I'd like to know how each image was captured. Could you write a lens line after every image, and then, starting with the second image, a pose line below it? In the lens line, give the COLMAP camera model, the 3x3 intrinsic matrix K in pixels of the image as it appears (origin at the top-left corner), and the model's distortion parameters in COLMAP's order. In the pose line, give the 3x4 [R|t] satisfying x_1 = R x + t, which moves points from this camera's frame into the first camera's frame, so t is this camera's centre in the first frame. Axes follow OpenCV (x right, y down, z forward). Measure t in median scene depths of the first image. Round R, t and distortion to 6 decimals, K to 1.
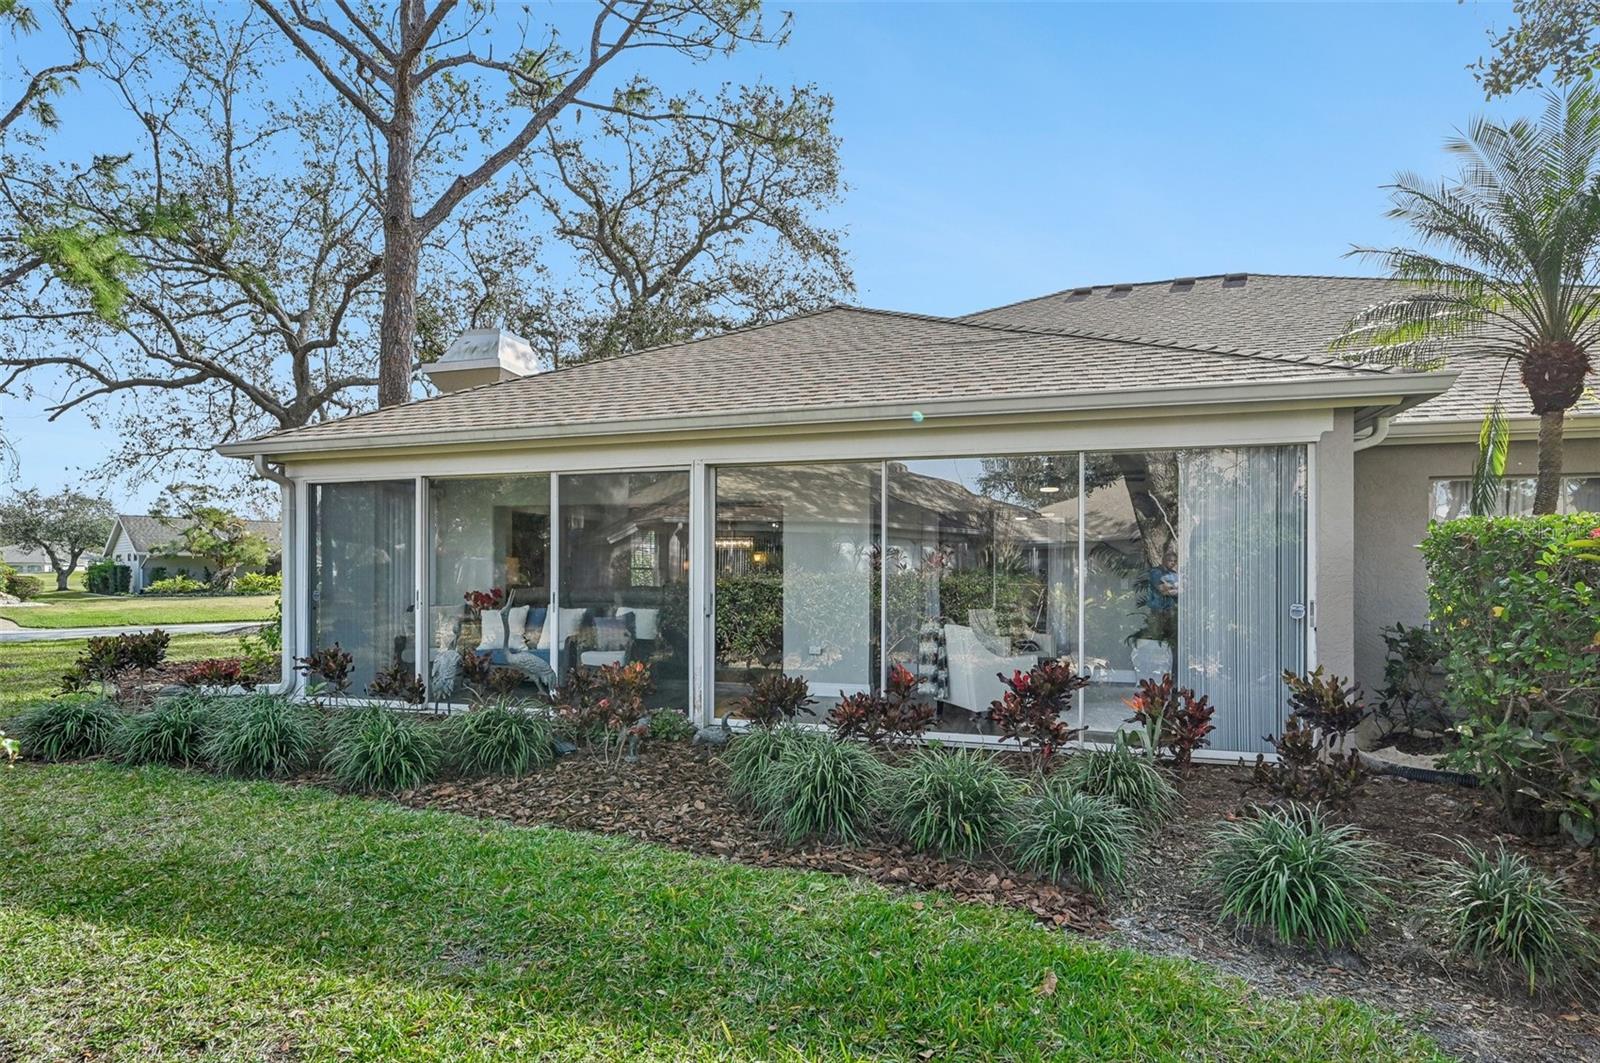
lens RADIAL K [[793.9, 0, 800.0], [0, 793.9, 557.3], [0, 0, 1]] dist [-0.000173, 0.001234]
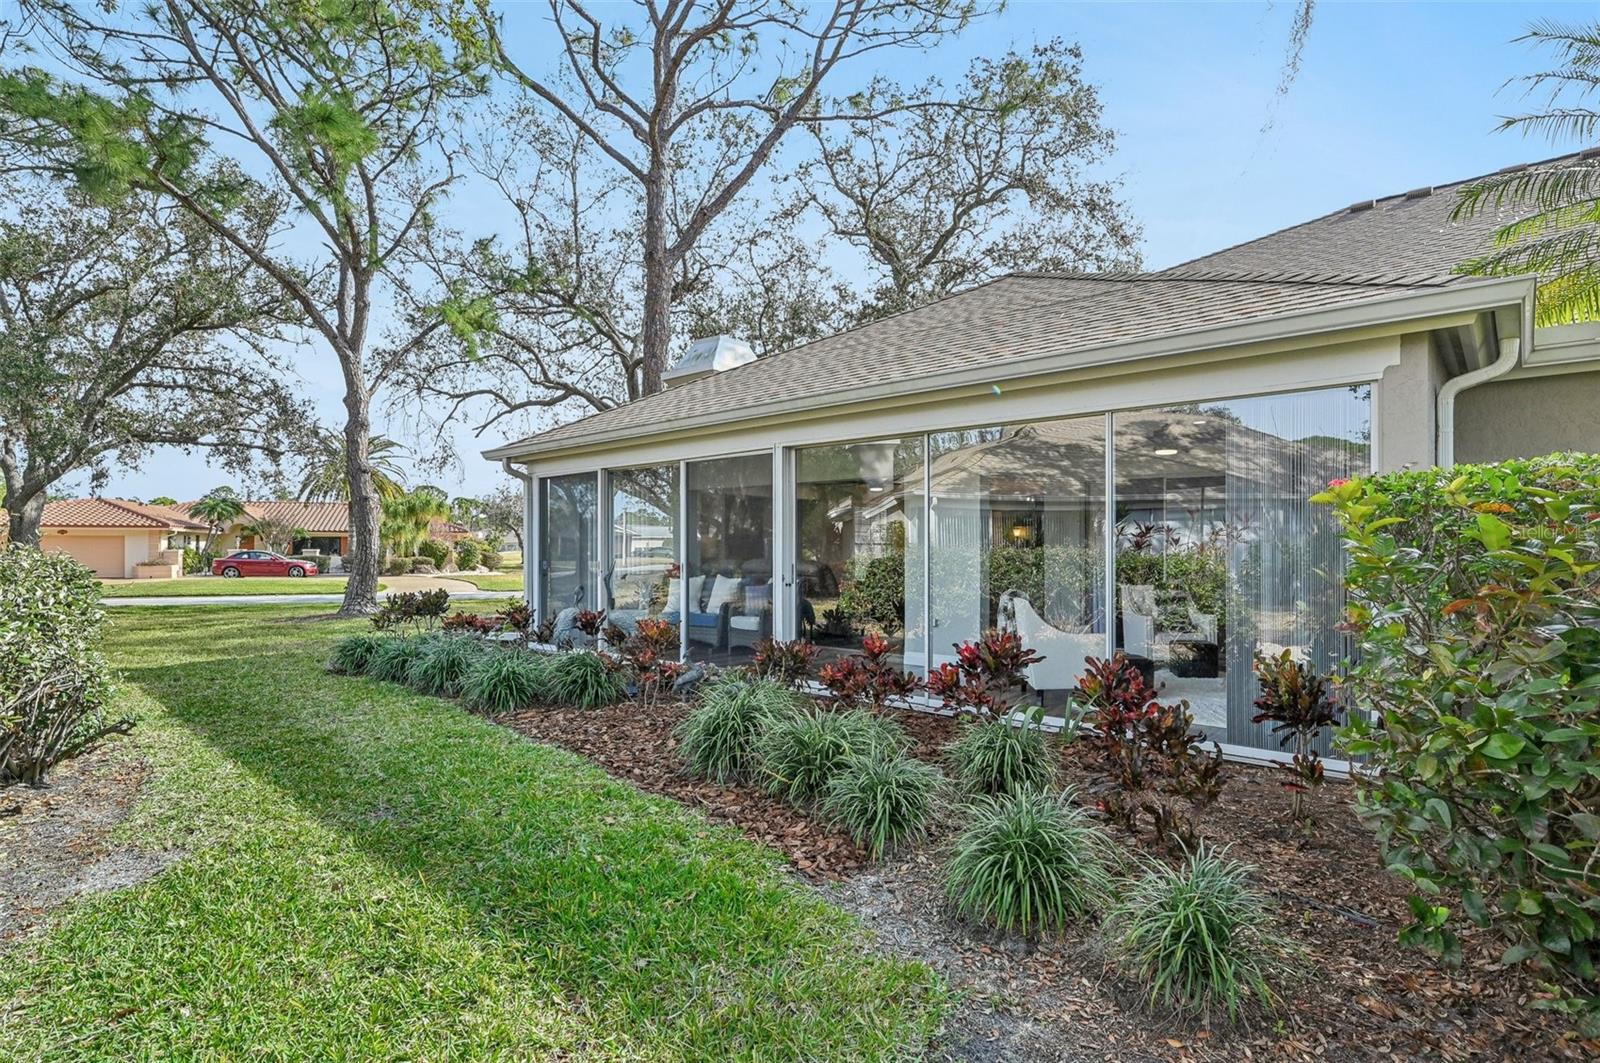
lens RADIAL K [[788.3, 0, 800.0], [0, 788.3, 531.5], [0, 0, 1]] dist [0.002602, -0.000479]
pose [[0.910055, -0.011303, -0.414334, 0.129446], [0.009786, 0.999935, -0.005783, 0.002548], [0.414373, 0.001208, 0.910106, 0.005758]]
